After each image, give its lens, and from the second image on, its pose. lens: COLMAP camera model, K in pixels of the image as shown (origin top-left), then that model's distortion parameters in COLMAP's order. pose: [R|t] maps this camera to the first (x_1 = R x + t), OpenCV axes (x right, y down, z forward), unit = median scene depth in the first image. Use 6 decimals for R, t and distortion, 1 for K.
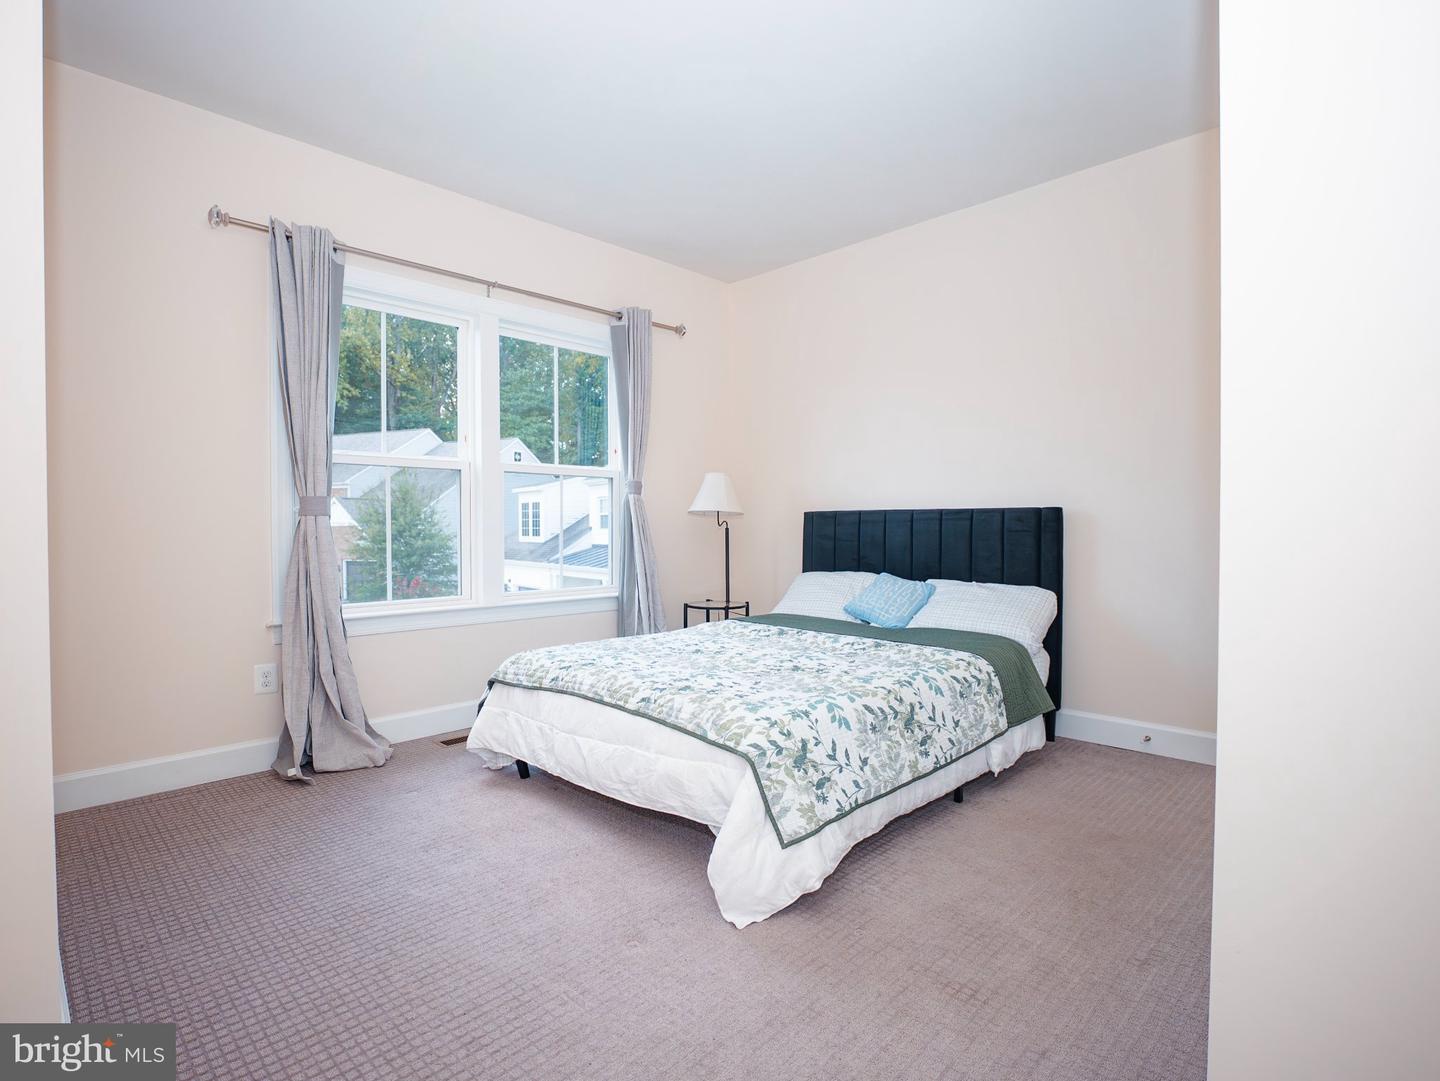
lens RADIAL K [[724.0, 0, 719.9], [0, 724.0, 539.2], [0, 0, 1]] dist [-0.000163, -0.000008]
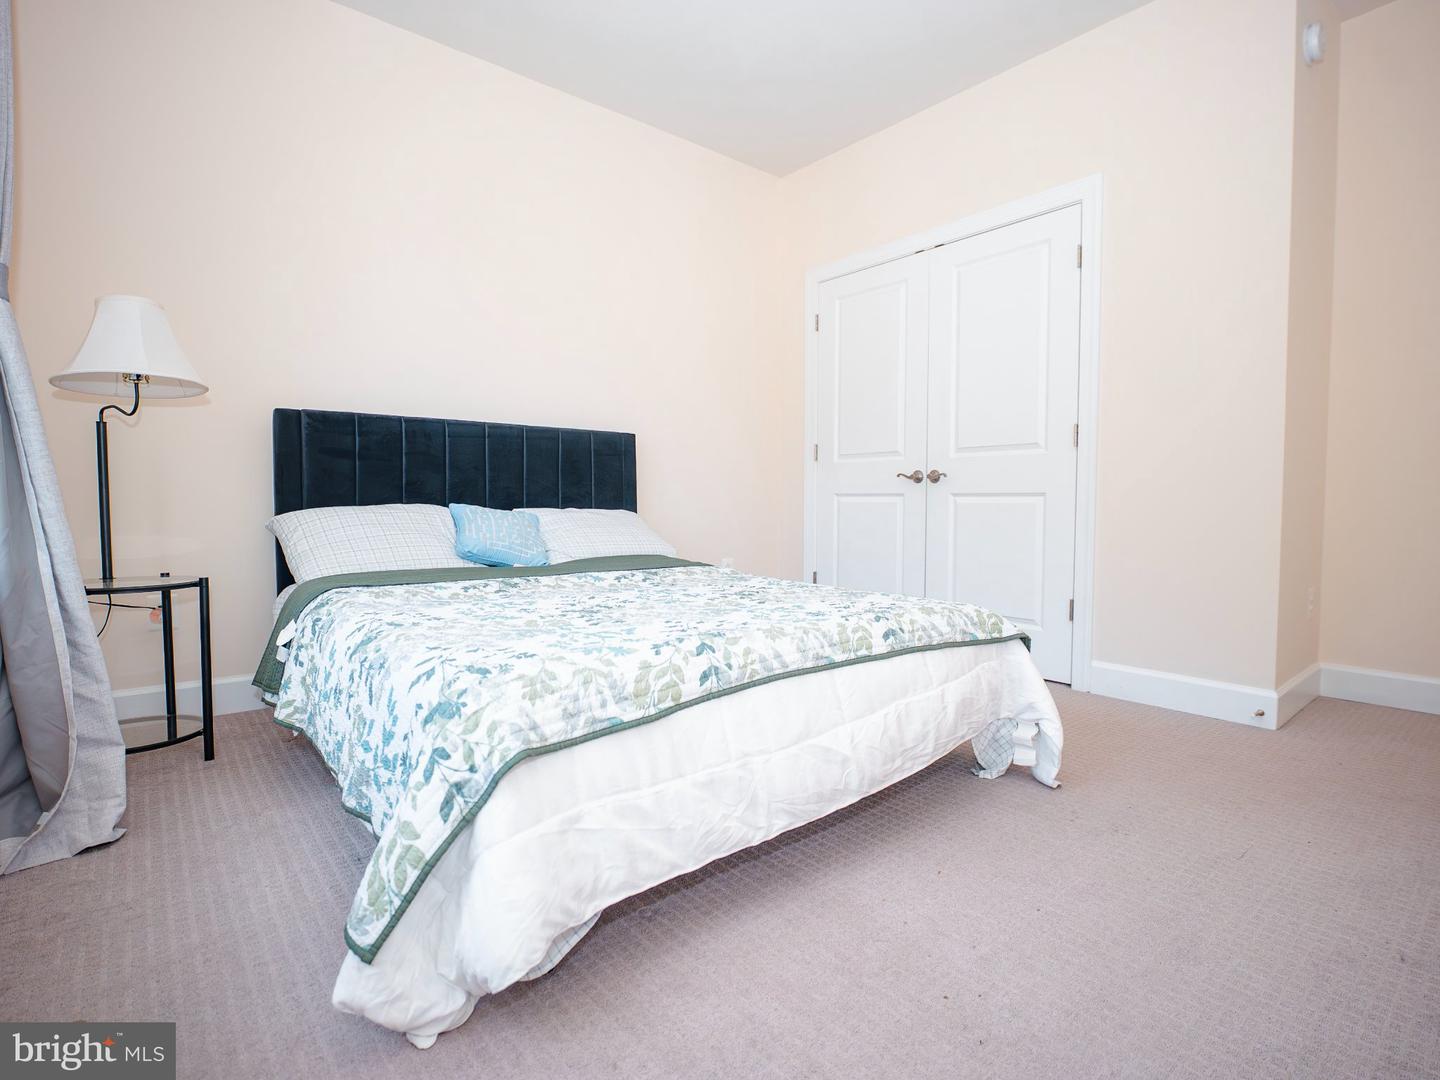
lens RADIAL K [[741.0, 0, 719.8], [0, 741.0, 536.4], [0, 0, 1]] dist [-0.000068, -0.000040]
pose [[0.082125, -0.044930, 0.995609, -0.536578], [0.015916, 0.998915, 0.043766, 0.053253], [-0.996495, 0.012251, 0.082751, 0.685332]]
